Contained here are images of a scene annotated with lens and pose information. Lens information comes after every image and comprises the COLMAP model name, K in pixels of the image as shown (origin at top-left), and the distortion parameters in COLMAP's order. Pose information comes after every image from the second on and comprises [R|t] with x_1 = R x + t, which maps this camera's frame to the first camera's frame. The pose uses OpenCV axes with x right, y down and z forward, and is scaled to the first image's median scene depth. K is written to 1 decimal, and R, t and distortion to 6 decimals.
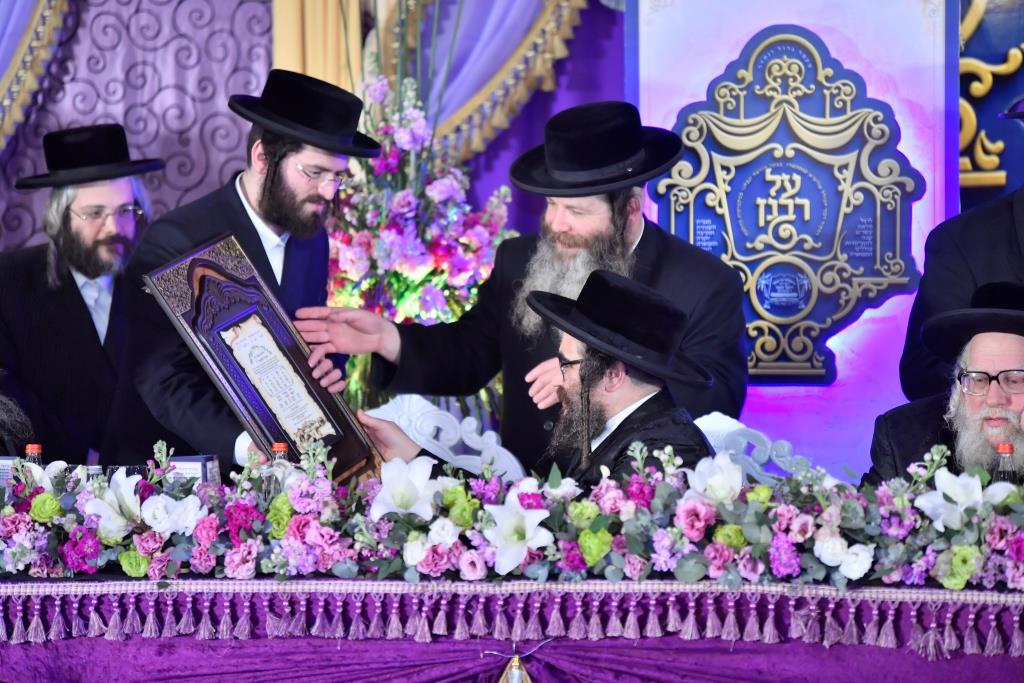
lens RADIAL K [[5557.3, 0, 507.9], [0, 5557.3, 326.2], [0, 0, 1]] dist [2.448686, 0.000000]
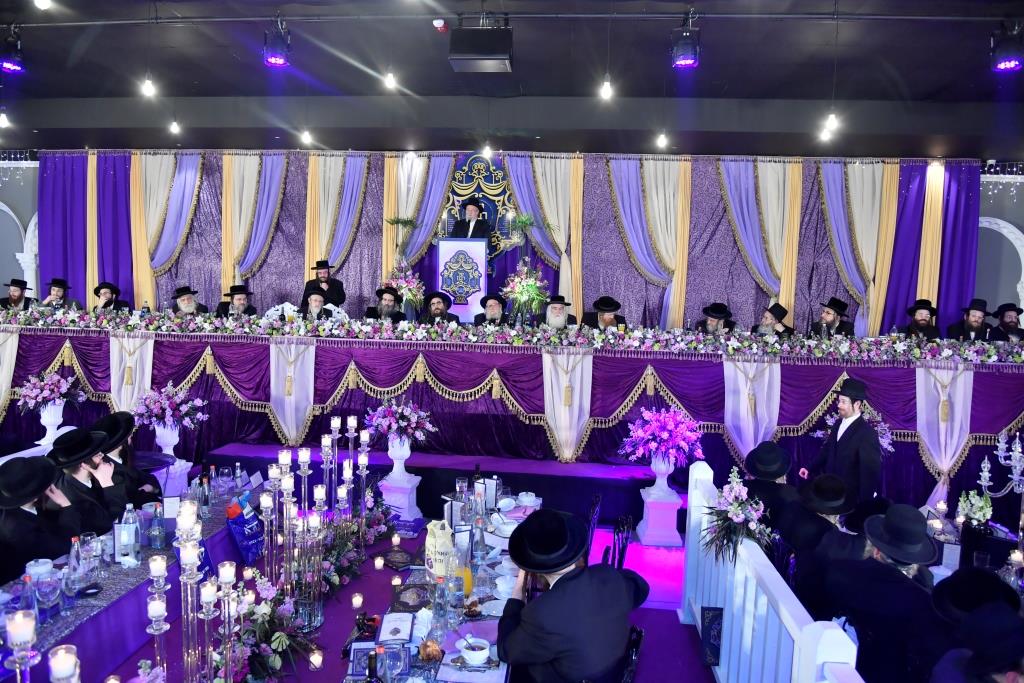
lens RADIAL K [[705.8, 0, 509.4], [0, 705.8, 344.2], [0, 0, 1]] dist [-0.031939, 0.009915]
pose [[0.989971, 0.014241, 0.140549, -0.010447], [-0.028445, 0.994623, 0.099581, -0.029197], [-0.138375, -0.102580, 0.985053, 0.175229]]
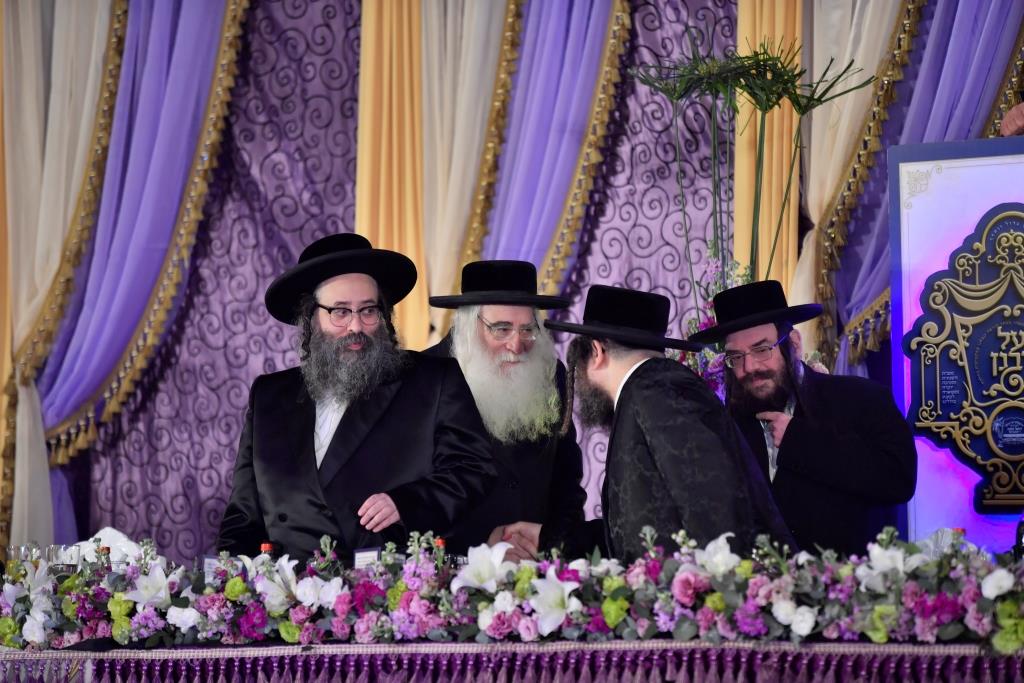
lens RADIAL K [[5557.3, 0, 512.6], [0, 5557.3, 344.6], [0, 0, 1]] dist [2.448686, 0.000000]
pose [[0.948747, -0.020475, -0.315373, 0.336068], [0.001444, 0.998170, -0.060459, 0.048524], [0.316033, 0.056905, 0.947040, -0.146598]]
